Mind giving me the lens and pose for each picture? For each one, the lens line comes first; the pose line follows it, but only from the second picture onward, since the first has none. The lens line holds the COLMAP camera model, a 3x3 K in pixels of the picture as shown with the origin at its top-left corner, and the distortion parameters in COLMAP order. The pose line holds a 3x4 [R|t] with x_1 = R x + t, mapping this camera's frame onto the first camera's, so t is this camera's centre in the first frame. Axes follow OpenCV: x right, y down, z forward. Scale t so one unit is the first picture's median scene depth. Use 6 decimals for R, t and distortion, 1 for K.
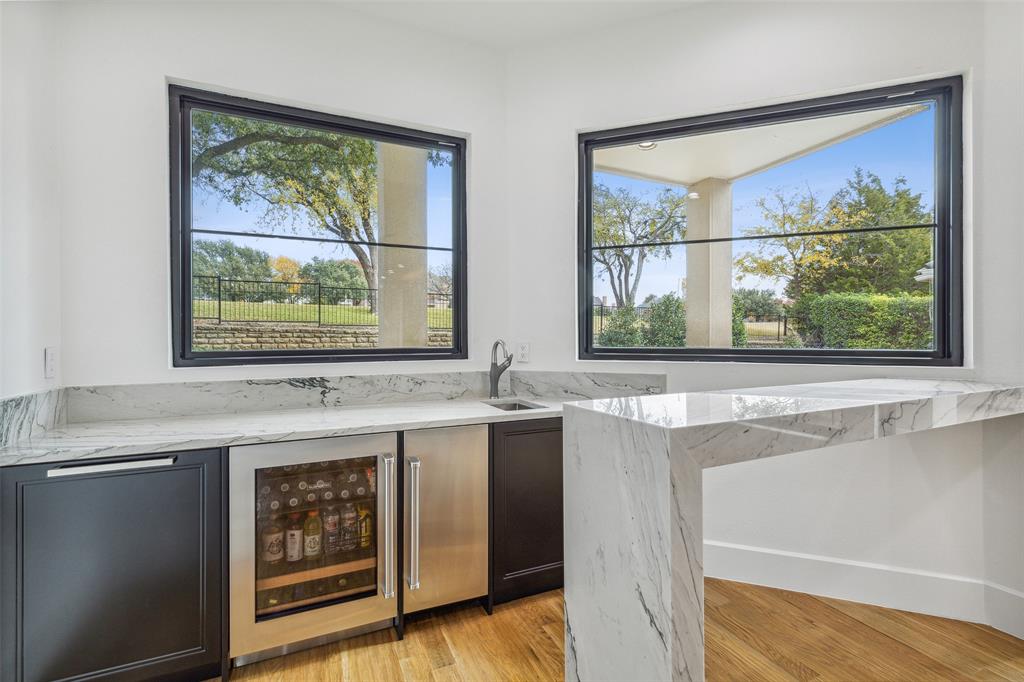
lens RADIAL K [[468.2, 0, 513.2], [0, 468.2, 333.3], [0, 0, 1]] dist [0.008187, -0.001642]
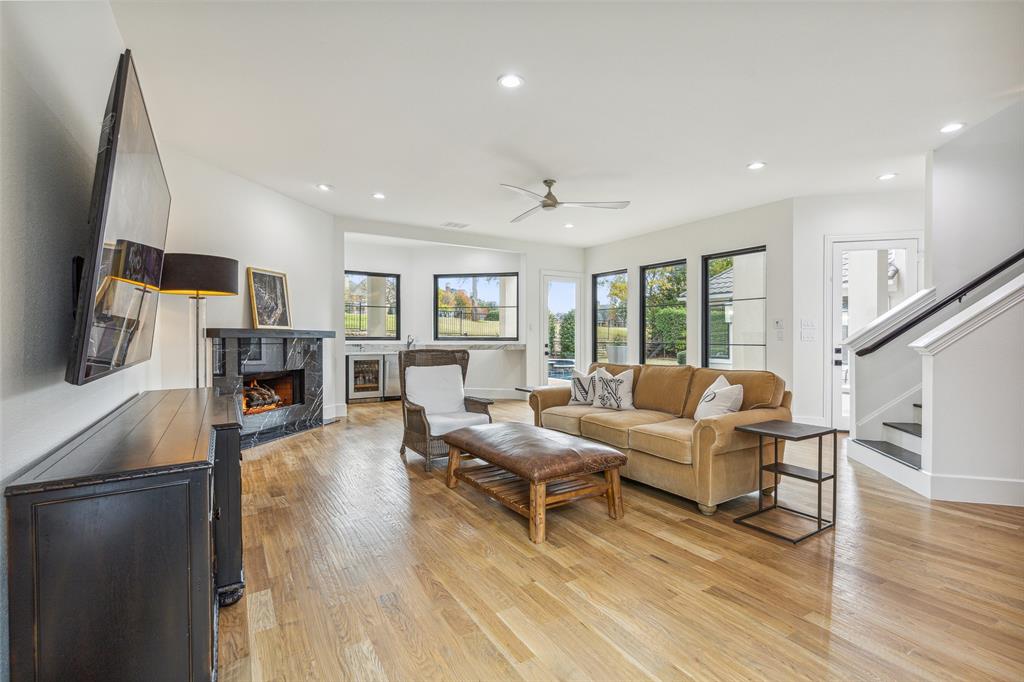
lens RADIAL K [[468.2, 0, 509.9], [0, 468.2, 340.0], [0, 0, 1]] dist [0.008187, -0.001642]
pose [[0.992855, 0.004087, 0.119259, 0.308831], [-0.005070, 0.999956, 0.007939, 0.025276], [-0.119221, -0.008487, 0.992831, -2.655381]]
